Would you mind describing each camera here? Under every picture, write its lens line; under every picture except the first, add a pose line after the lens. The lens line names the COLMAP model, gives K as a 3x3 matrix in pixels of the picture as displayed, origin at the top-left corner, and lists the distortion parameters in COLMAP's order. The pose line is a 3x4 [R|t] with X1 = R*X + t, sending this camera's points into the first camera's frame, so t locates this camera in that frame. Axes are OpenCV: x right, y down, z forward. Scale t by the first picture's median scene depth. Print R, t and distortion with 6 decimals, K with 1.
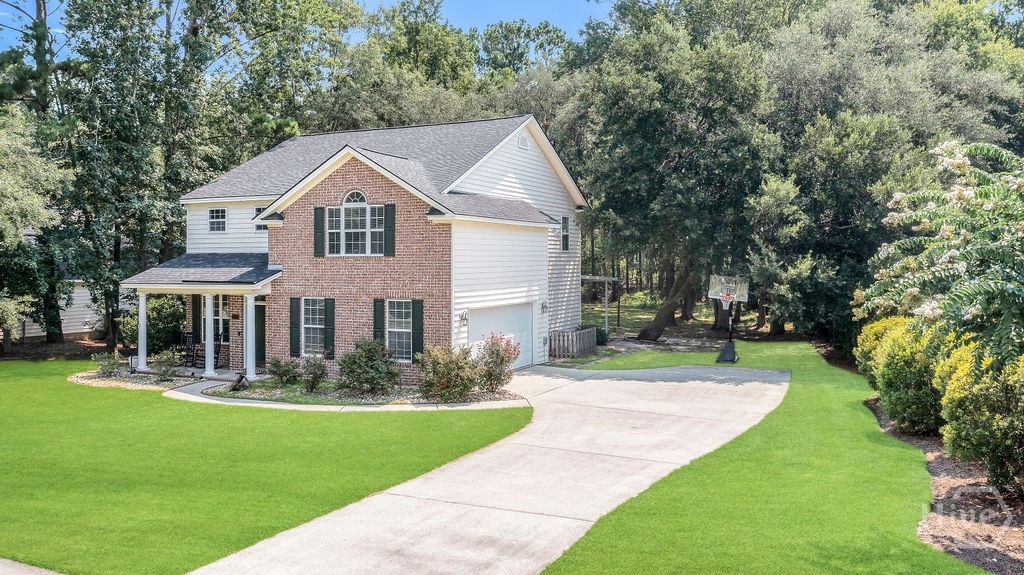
lens RADIAL K [[800.4, 0, 512.7], [0, 800.4, 279.3], [0, 0, 1]] dist [-0.030716, -0.002192]
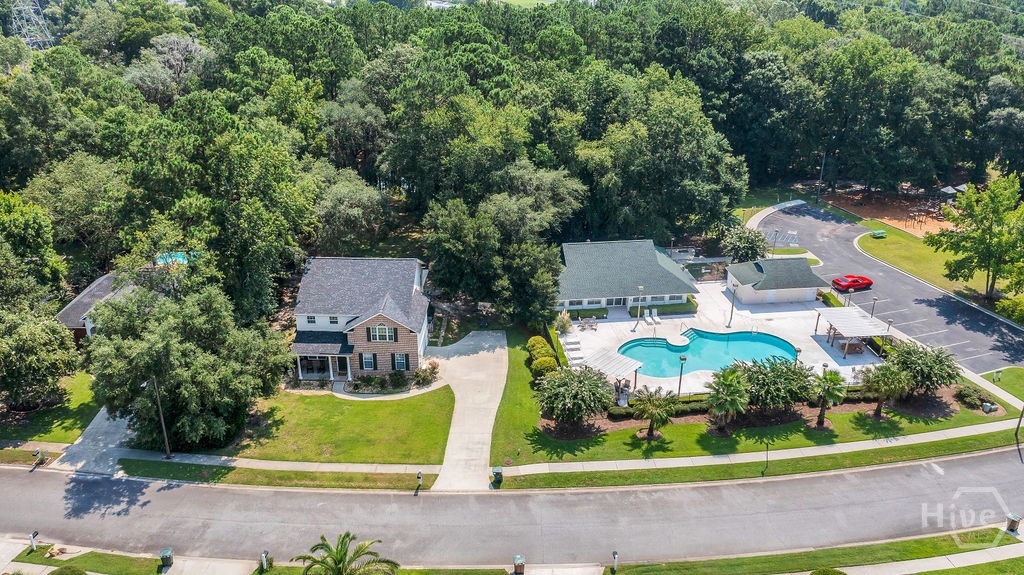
lens RADIAL K [[800.4, 0, 512.6], [0, 800.4, 287.4], [0, 0, 1]] dist [-0.030716, -0.002192]
pose [[0.915913, -0.158602, 0.368714, -0.855973], [-0.003133, 0.915766, 0.401699, -1.490526], [-0.401366, -0.369077, 0.838265, -1.774798]]
